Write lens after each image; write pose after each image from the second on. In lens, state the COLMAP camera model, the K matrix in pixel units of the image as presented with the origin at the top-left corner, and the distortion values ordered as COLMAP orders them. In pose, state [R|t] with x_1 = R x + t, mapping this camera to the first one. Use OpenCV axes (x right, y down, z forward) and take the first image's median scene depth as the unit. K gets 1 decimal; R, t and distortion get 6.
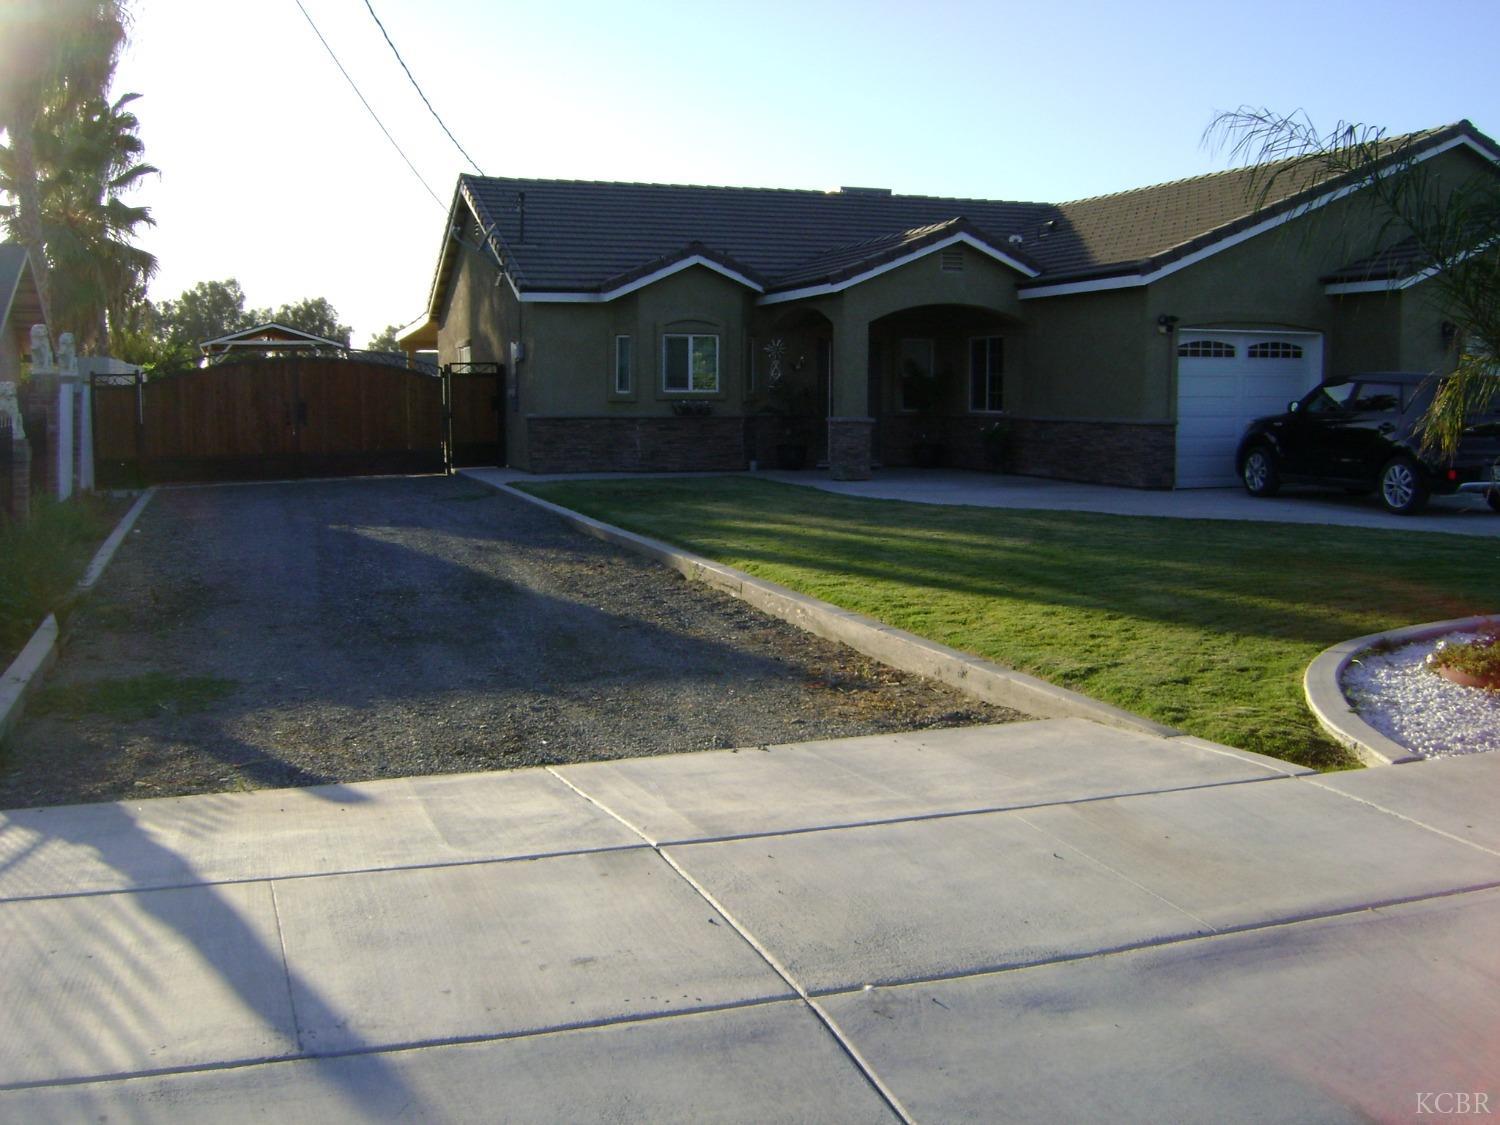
lens RADIAL K [[1545.7, 0, 748.4], [0, 1545.7, 563.5], [0, 0, 1]] dist [-0.106755, 0.000000]
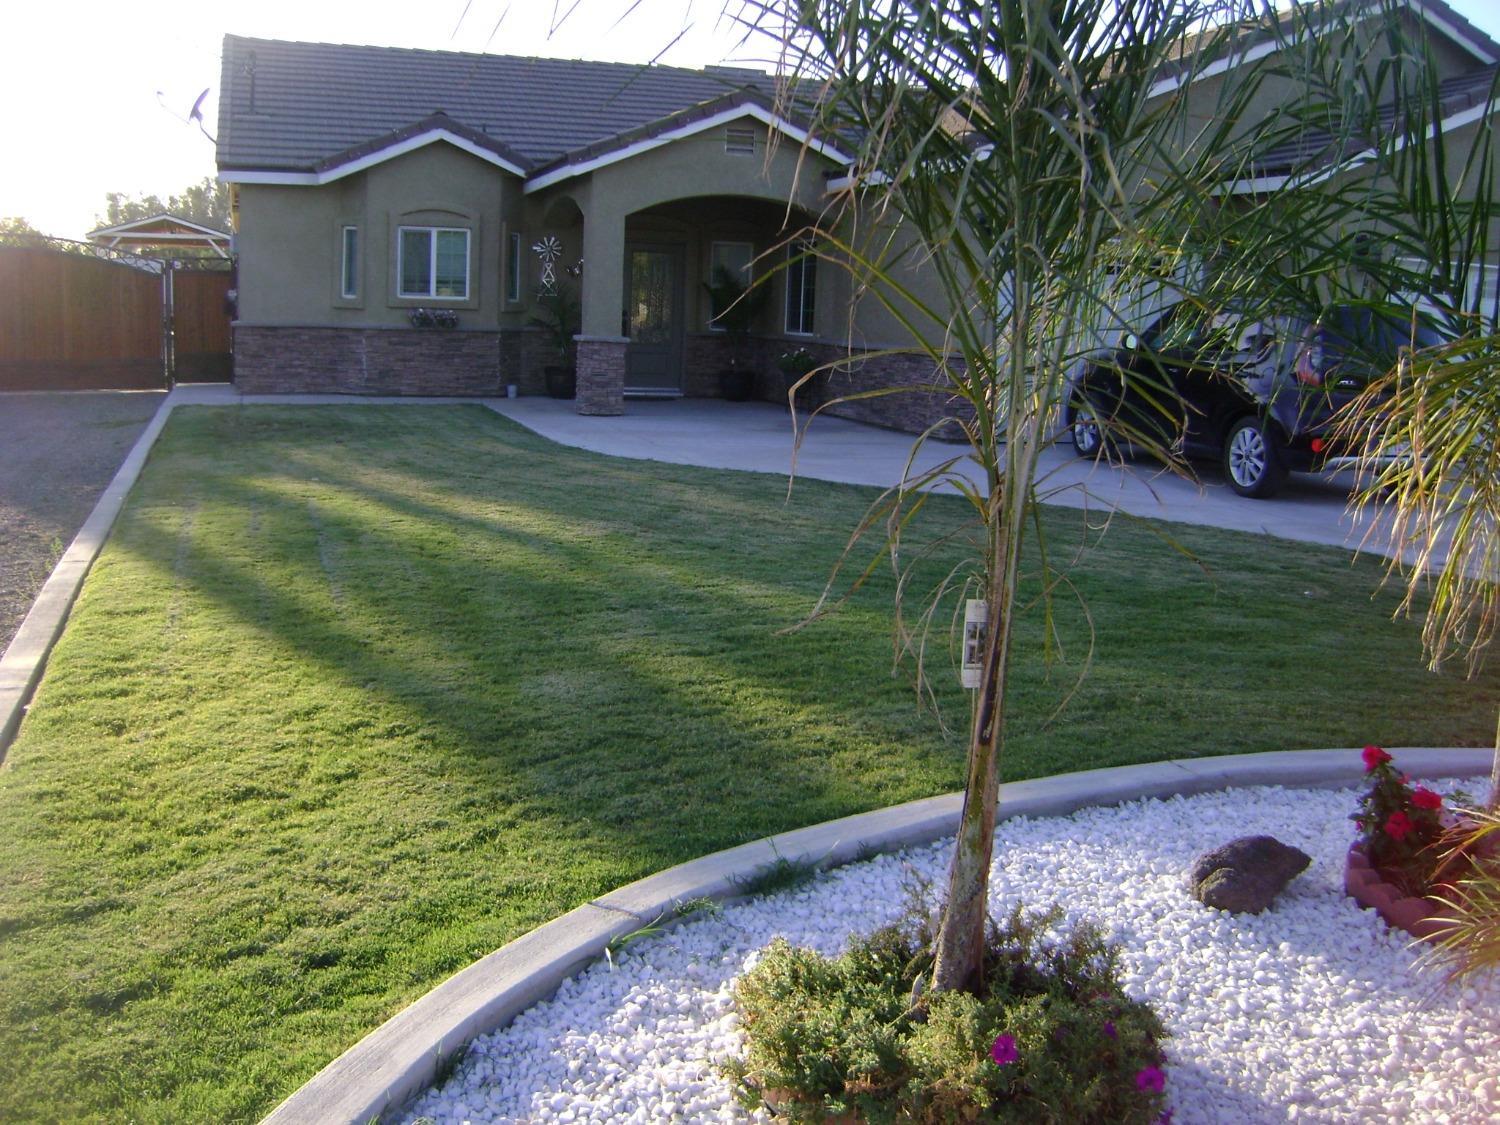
lens RADIAL K [[1545.7, 0, 707.7], [0, 1545.7, 562.1], [0, 0, 1]] dist [-0.106755, 0.000000]
pose [[0.998788, 0.037836, -0.031492, 0.139919], [-0.036051, 0.997810, 0.055453, -0.022723], [0.033521, -0.054250, 0.997965, 0.190227]]
